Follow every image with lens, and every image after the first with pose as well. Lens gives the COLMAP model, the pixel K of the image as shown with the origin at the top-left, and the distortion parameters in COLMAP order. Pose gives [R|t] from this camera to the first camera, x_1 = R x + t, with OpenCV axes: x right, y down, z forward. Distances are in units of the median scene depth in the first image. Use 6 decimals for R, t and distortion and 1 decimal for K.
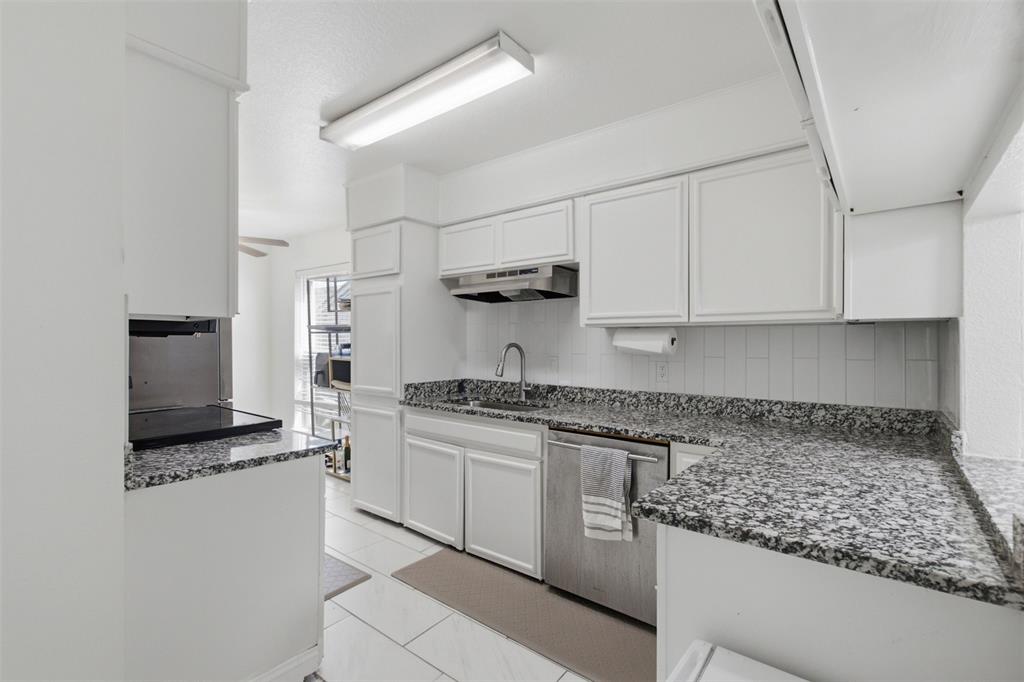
lens RADIAL K [[473.8, 0, 510.4], [0, 473.8, 341.3], [0, 0, 1]] dist [-0.000773, 0.001910]
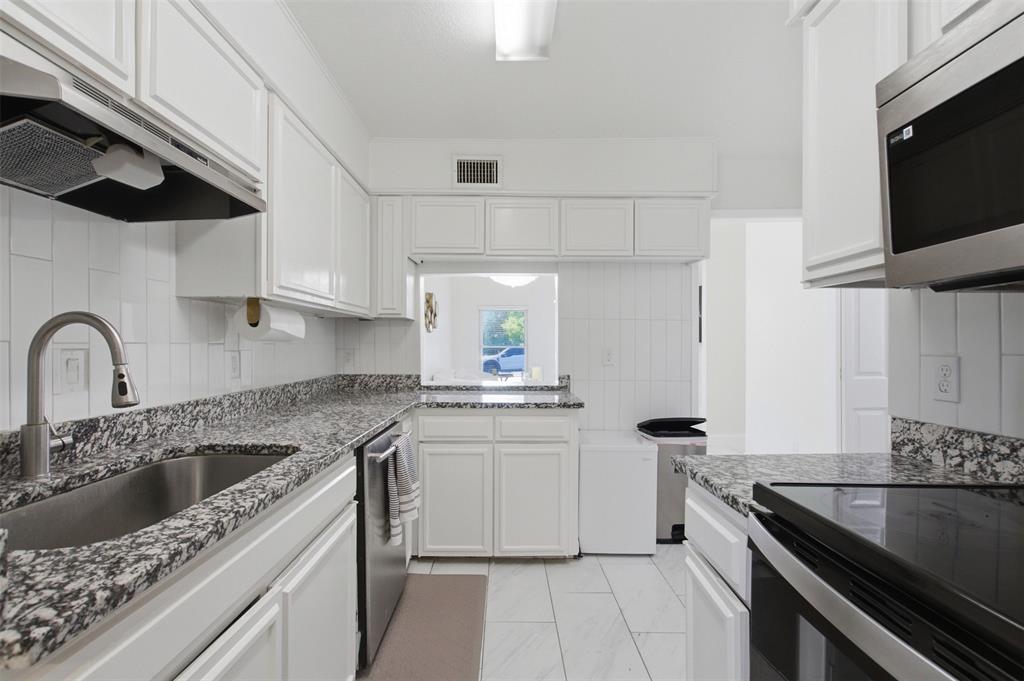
lens RADIAL K [[473.8, 0, 507.6], [0, 473.8, 346.0], [0, 0, 1]] dist [-0.000773, 0.001910]
pose [[-0.629631, -0.004624, 0.776880, -0.484768], [-0.004820, 0.999986, 0.002045, 0.028727], [-0.776879, -0.002457, -0.629645, 1.039906]]
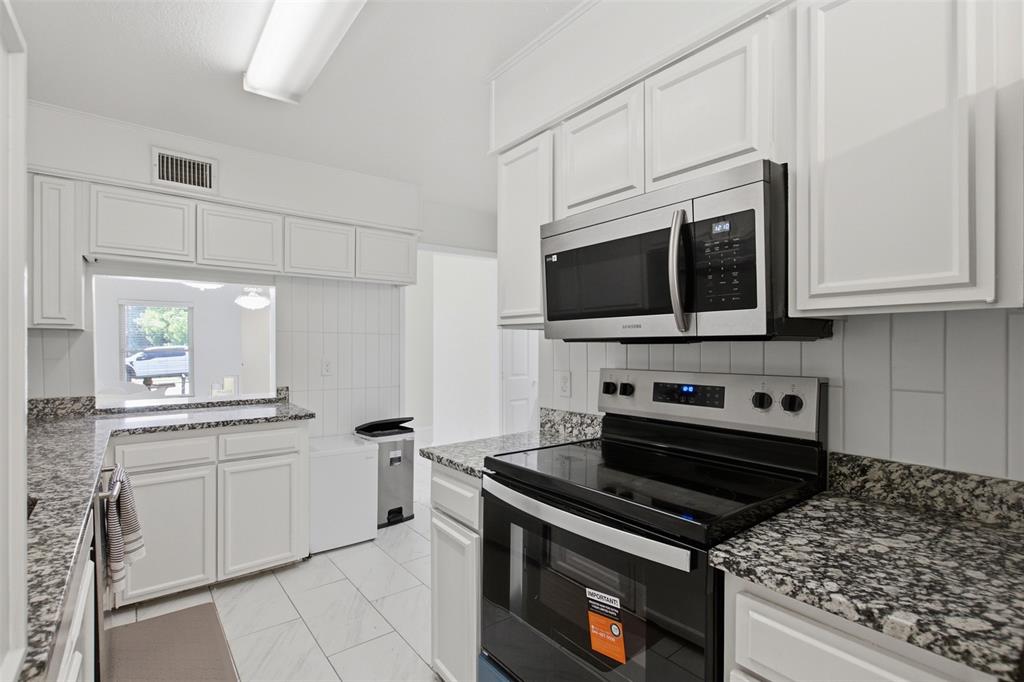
lens RADIAL K [[473.8, 0, 511.4], [0, 473.8, 348.3], [0, 0, 1]] dist [-0.000773, 0.001910]
pose [[-0.973923, -0.005302, 0.226818, -0.489110], [-0.004517, 0.999982, 0.003981, -0.002435], [-0.226835, 0.002853, -0.973929, 1.218350]]
